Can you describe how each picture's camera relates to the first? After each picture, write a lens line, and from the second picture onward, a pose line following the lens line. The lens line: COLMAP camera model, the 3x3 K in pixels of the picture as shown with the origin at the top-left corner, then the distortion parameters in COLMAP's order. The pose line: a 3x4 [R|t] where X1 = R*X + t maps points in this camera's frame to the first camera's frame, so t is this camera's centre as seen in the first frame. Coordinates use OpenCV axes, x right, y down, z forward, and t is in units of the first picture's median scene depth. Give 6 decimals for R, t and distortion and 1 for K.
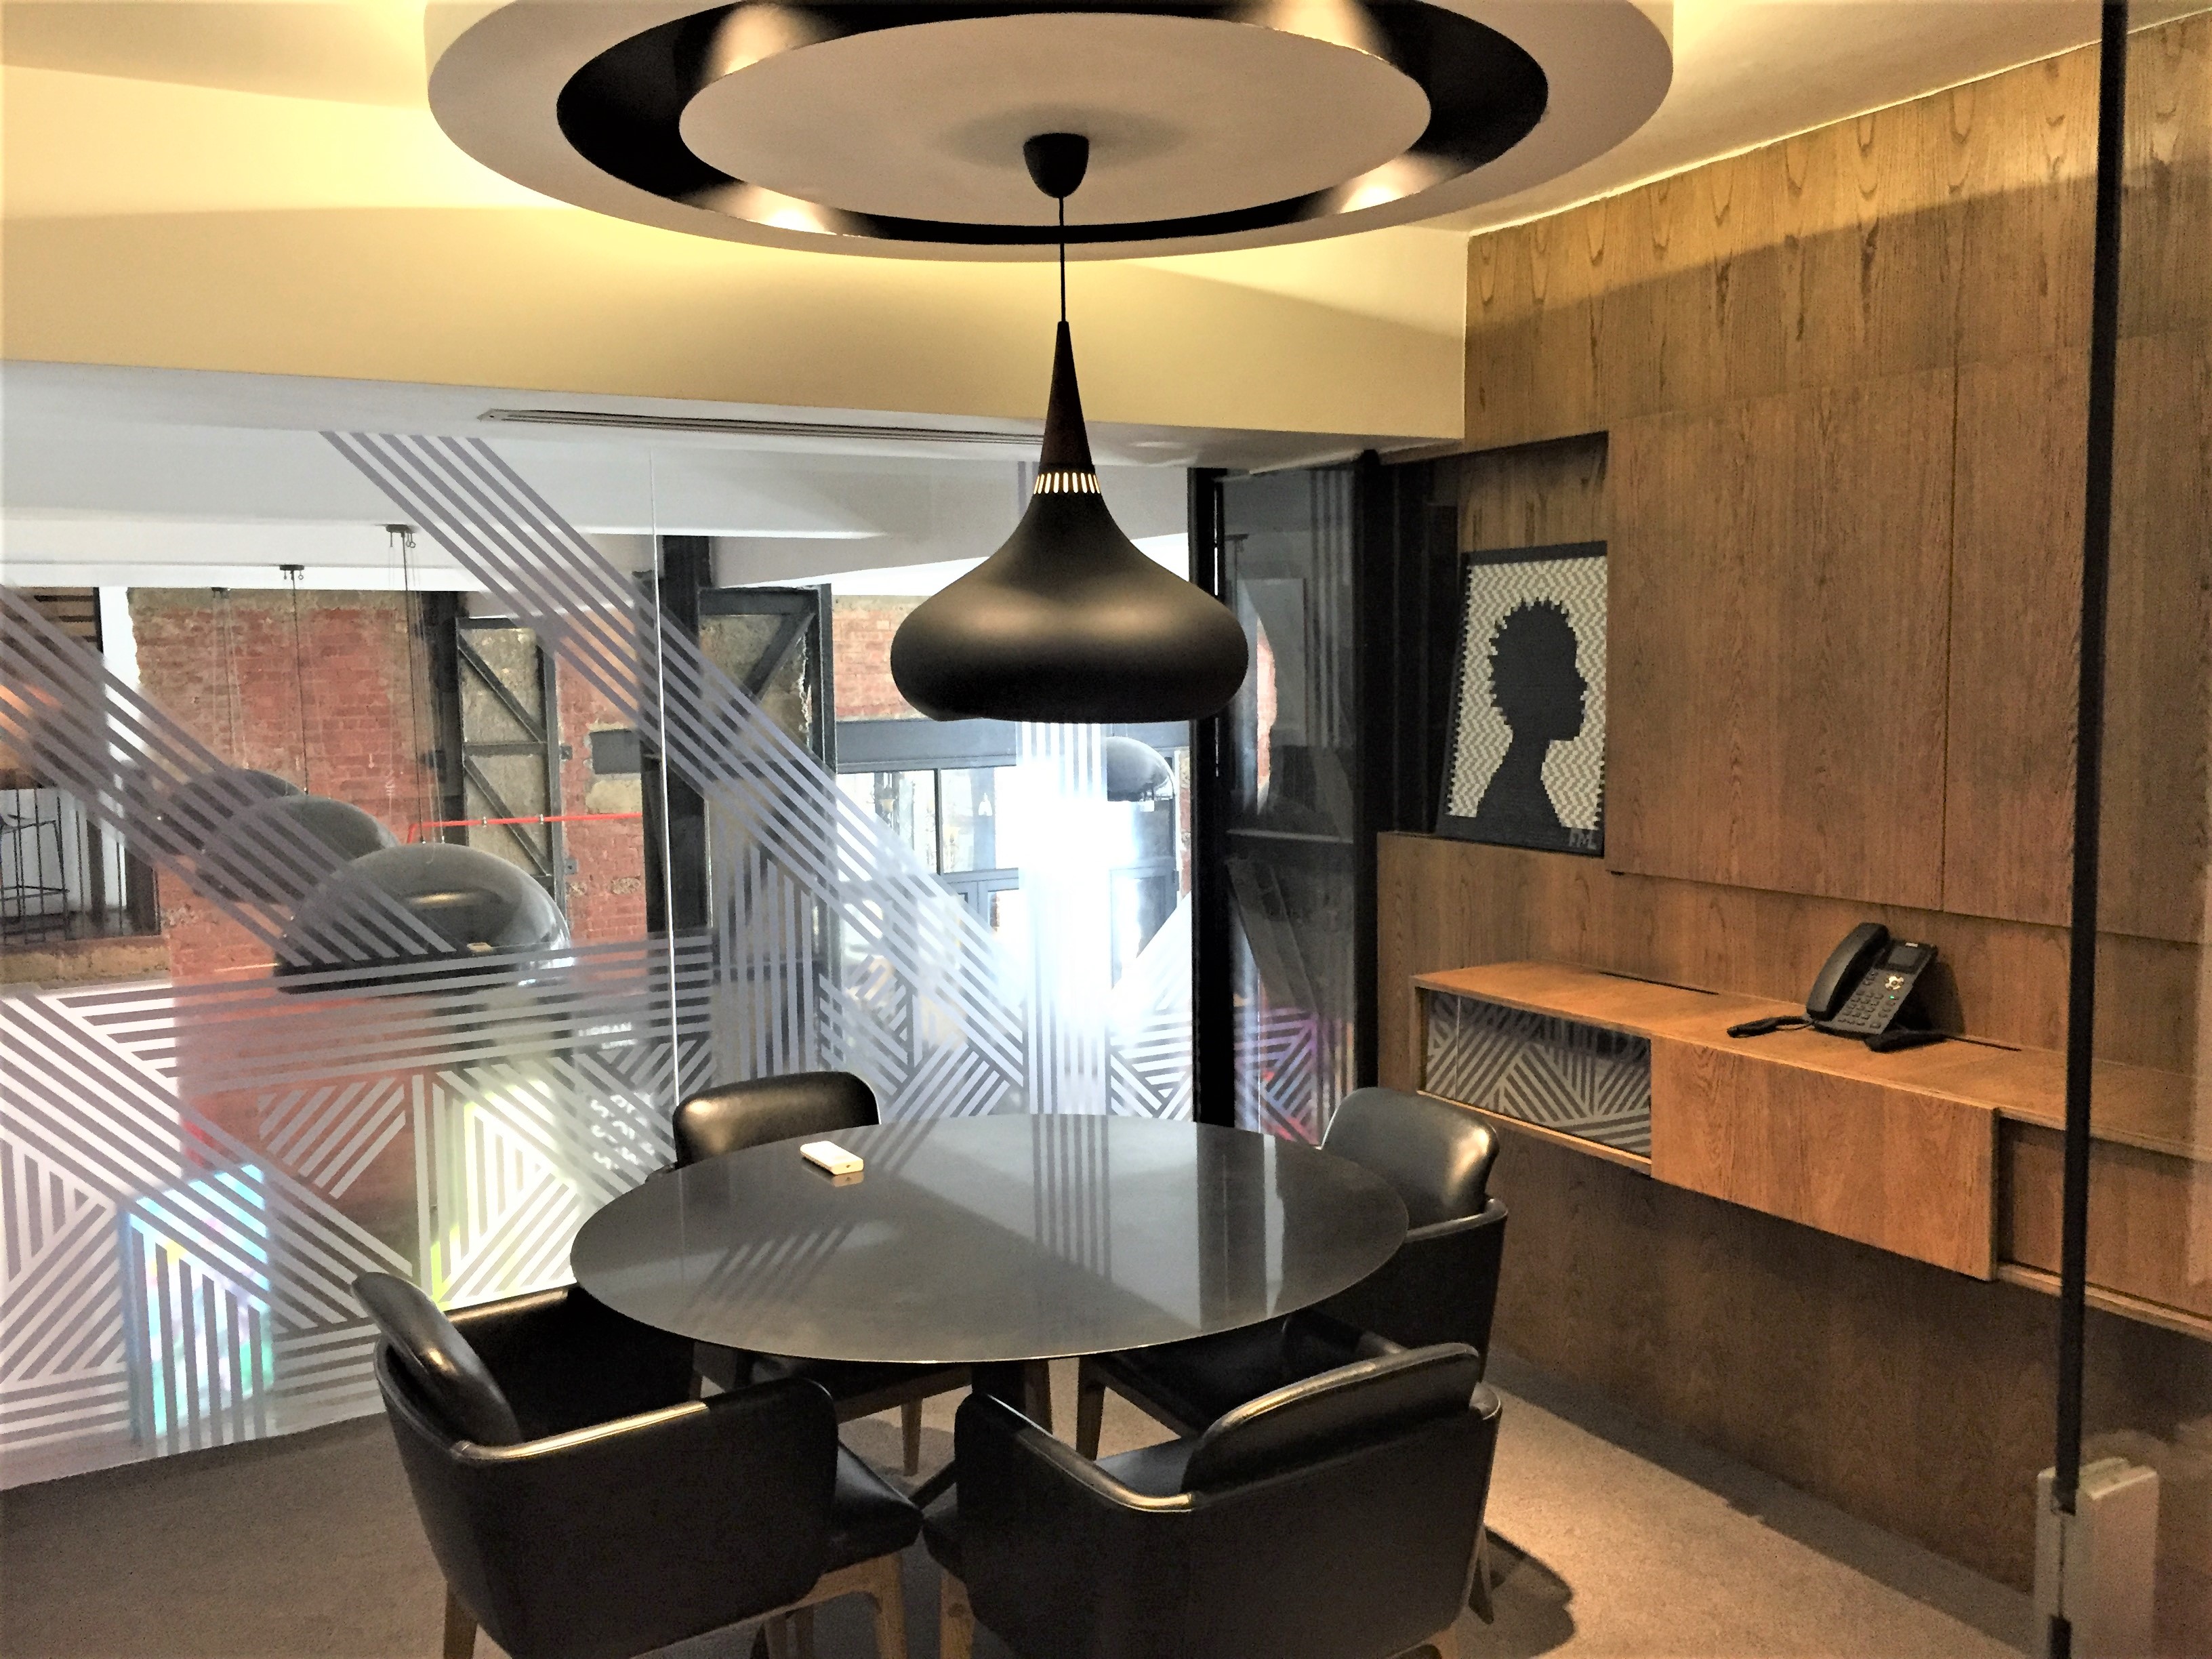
lens RADIAL K [[1908.1, 0, 1086.3], [0, 1908.1, 839.7], [0, 0, 1]] dist [0.078814, -0.088216]
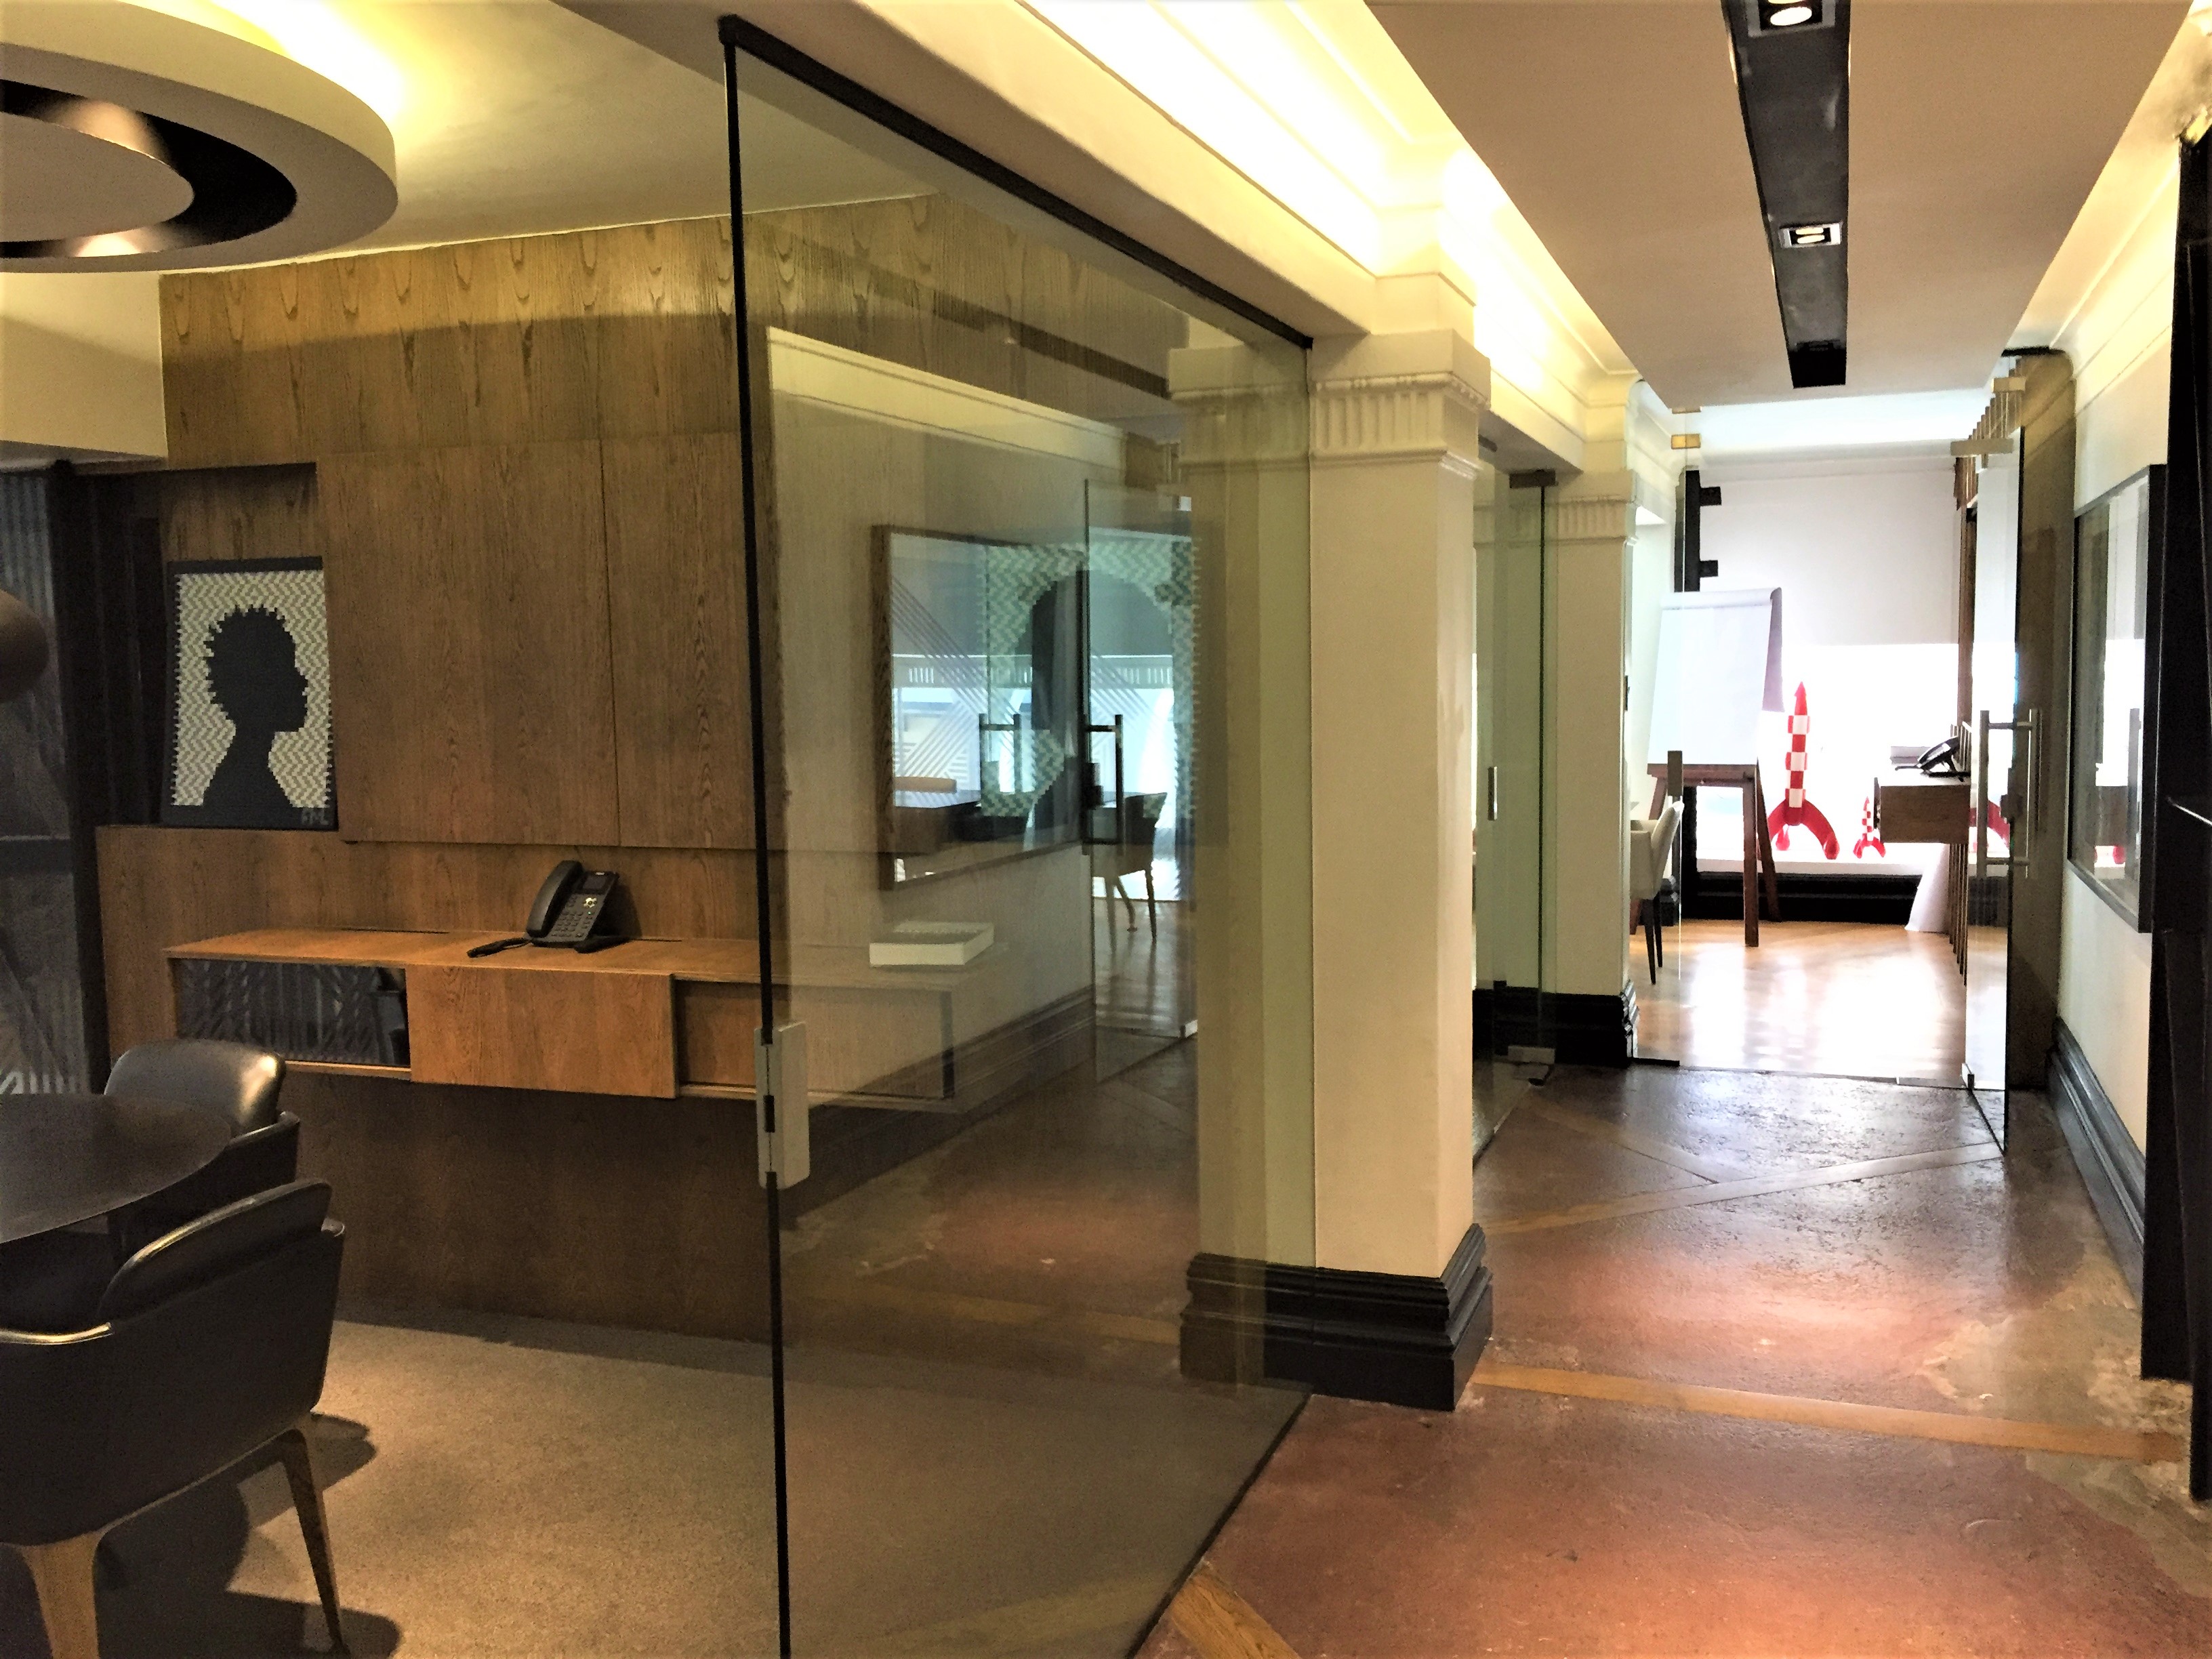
lens RADIAL K [[1908.1, 0, 1108.9], [0, 1908.1, 830.2], [0, 0, 1]] dist [0.078814, -0.088216]
pose [[0.764043, -0.055576, 0.642768, -0.137251], [0.065673, 0.997807, 0.008210, 0.033925], [-0.641815, 0.035939, 0.766017, -0.213533]]
